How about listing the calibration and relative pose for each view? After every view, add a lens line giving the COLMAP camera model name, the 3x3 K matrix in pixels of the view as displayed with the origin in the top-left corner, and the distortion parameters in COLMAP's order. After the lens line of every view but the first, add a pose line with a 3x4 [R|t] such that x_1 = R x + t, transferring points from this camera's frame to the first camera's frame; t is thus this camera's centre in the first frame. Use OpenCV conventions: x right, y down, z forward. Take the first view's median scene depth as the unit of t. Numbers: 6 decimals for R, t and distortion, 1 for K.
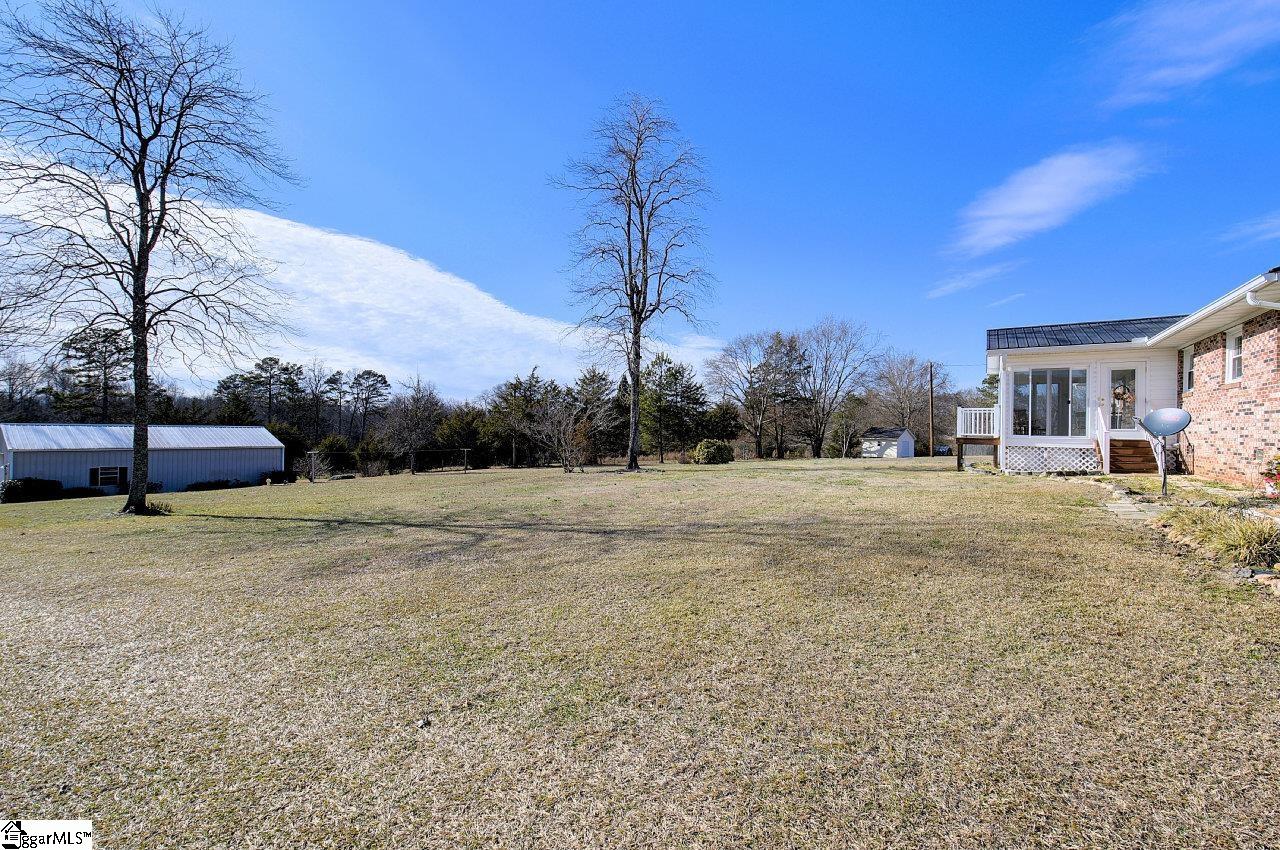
lens RADIAL K [[545.9, 0, 646.7], [0, 545.9, 426.3], [0, 0, 1]] dist [0.000249, 0.000183]
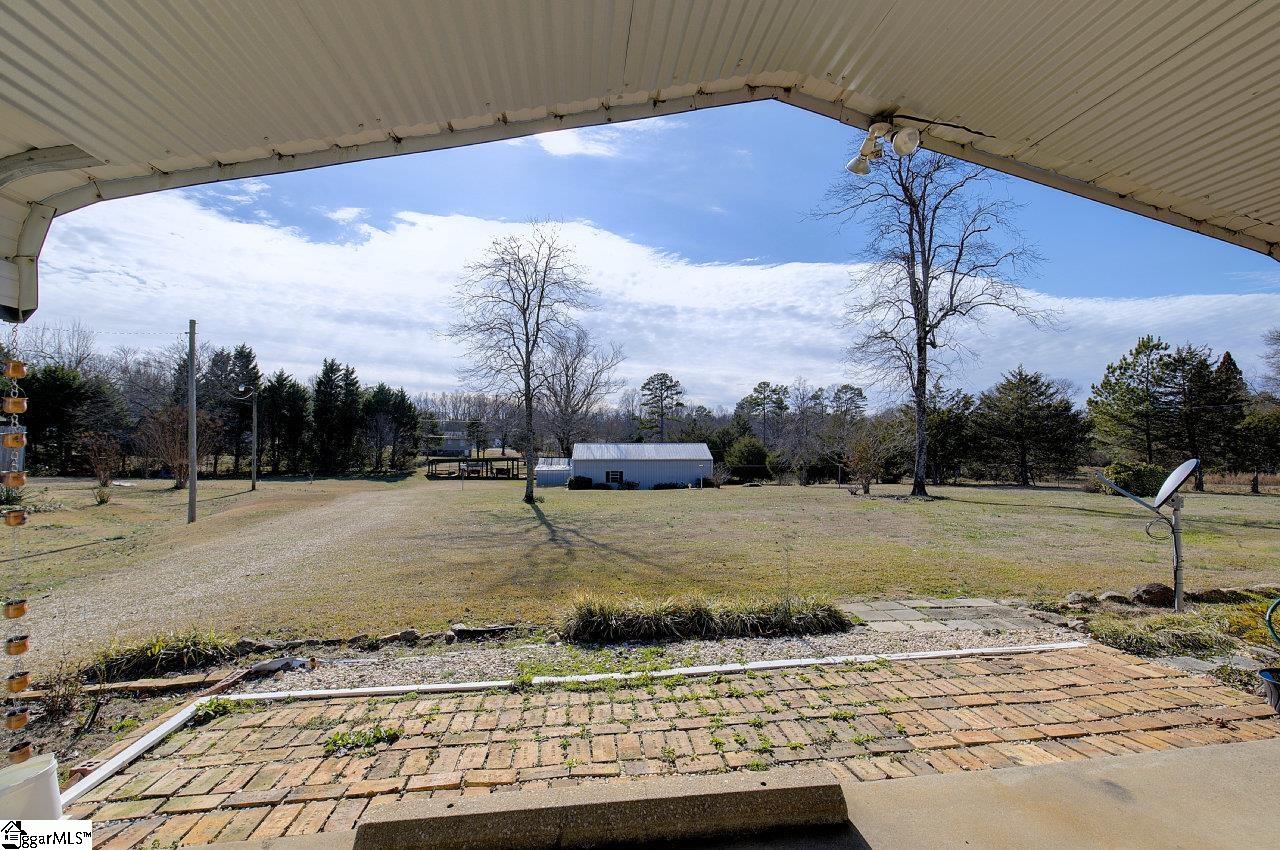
lens RADIAL K [[545.9, 0, 646.7], [0, 545.9, 426.3], [0, 0, 1]] dist [0.000249, 0.000183]
pose [[0.665000, -0.028203, -0.746311, 0.142940], [0.014433, 0.999585, -0.024913, -0.007102], [0.746704, 0.005796, 0.665131, 0.020435]]
